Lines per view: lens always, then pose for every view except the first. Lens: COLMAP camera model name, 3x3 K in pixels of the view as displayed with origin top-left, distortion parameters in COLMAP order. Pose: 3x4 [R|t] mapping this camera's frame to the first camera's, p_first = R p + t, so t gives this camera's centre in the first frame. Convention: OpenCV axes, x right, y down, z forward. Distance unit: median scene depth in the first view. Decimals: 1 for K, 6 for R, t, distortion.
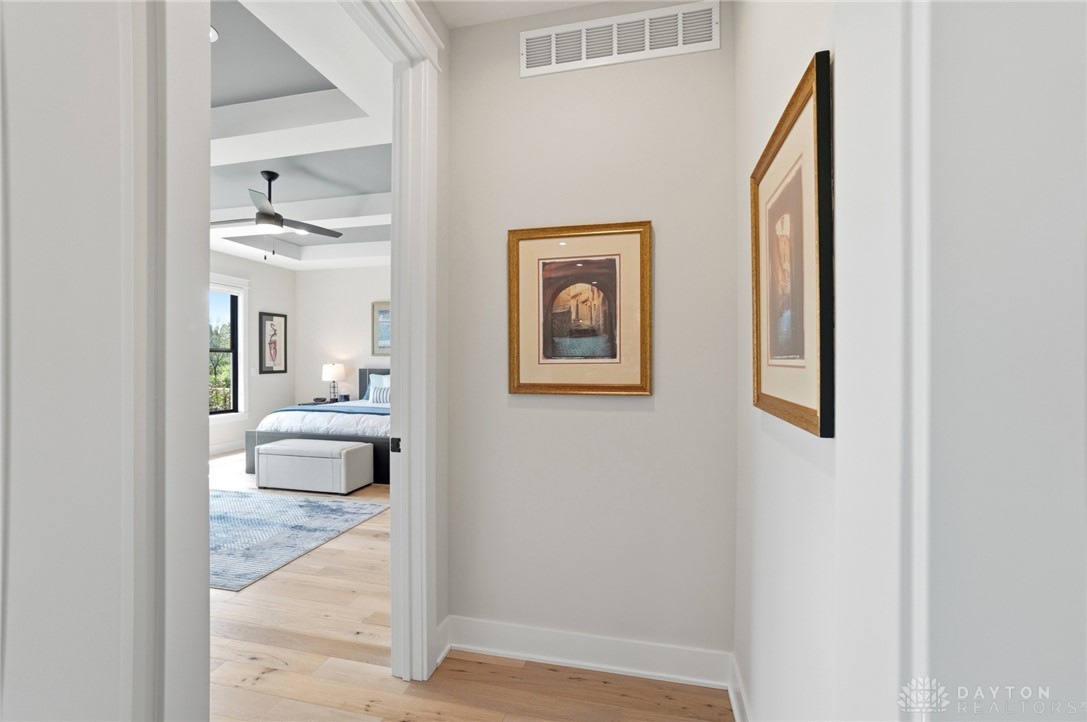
lens RADIAL K [[481.2, 0, 543.5], [0, 481.2, 361.0], [0, 0, 1]] dist [-0.002252, -0.000036]
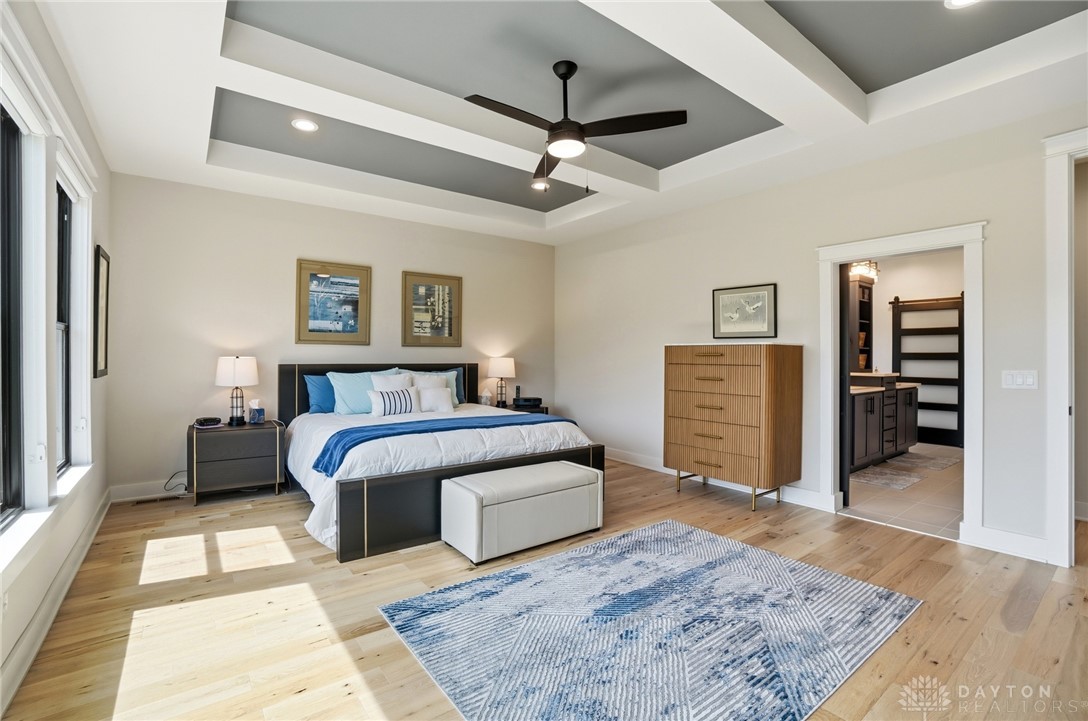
lens RADIAL K [[472.0, 0, 544.0], [0, 472.0, 360.5], [0, 0, 1]] dist [-0.060981, -0.000002]
pose [[0.637182, 0.001841, 0.770711, -0.679928], [0.000315, 0.999996, -0.002649, 0.014219], [-0.770714, 0.001930, 0.637179, 0.402944]]
